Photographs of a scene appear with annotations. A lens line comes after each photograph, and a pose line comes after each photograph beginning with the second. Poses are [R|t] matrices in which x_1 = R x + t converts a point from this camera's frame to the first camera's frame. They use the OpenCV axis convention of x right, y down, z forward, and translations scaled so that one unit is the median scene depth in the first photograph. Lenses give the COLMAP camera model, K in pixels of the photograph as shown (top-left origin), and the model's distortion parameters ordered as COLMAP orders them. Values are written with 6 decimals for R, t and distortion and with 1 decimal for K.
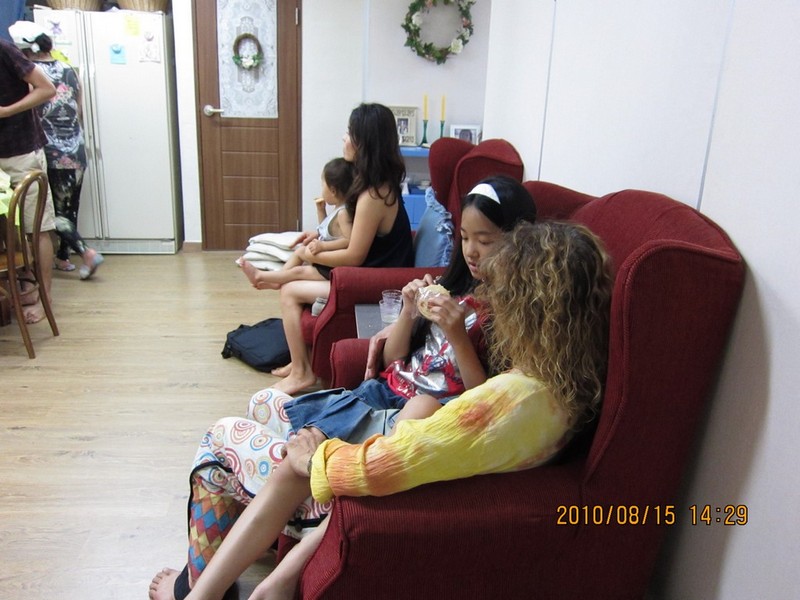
lens RADIAL K [[665.2, 0, 398.3], [0, 665.2, 298.2], [0, 0, 1]] dist [-0.056360, 0.021598]
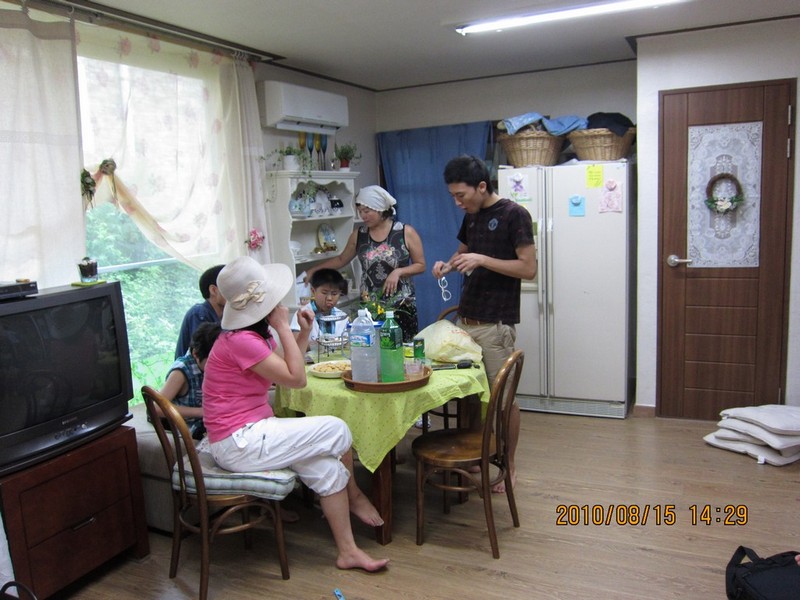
lens RADIAL K [[665.2, 0, 402.7], [0, 665.2, 300.4], [0, 0, 1]] dist [-0.056360, 0.021598]
pose [[0.845356, -0.002652, -0.534197, -0.124813], [-0.087559, 0.985776, -0.143453, -0.075742], [0.526979, 0.168043, 0.833099, 0.085483]]
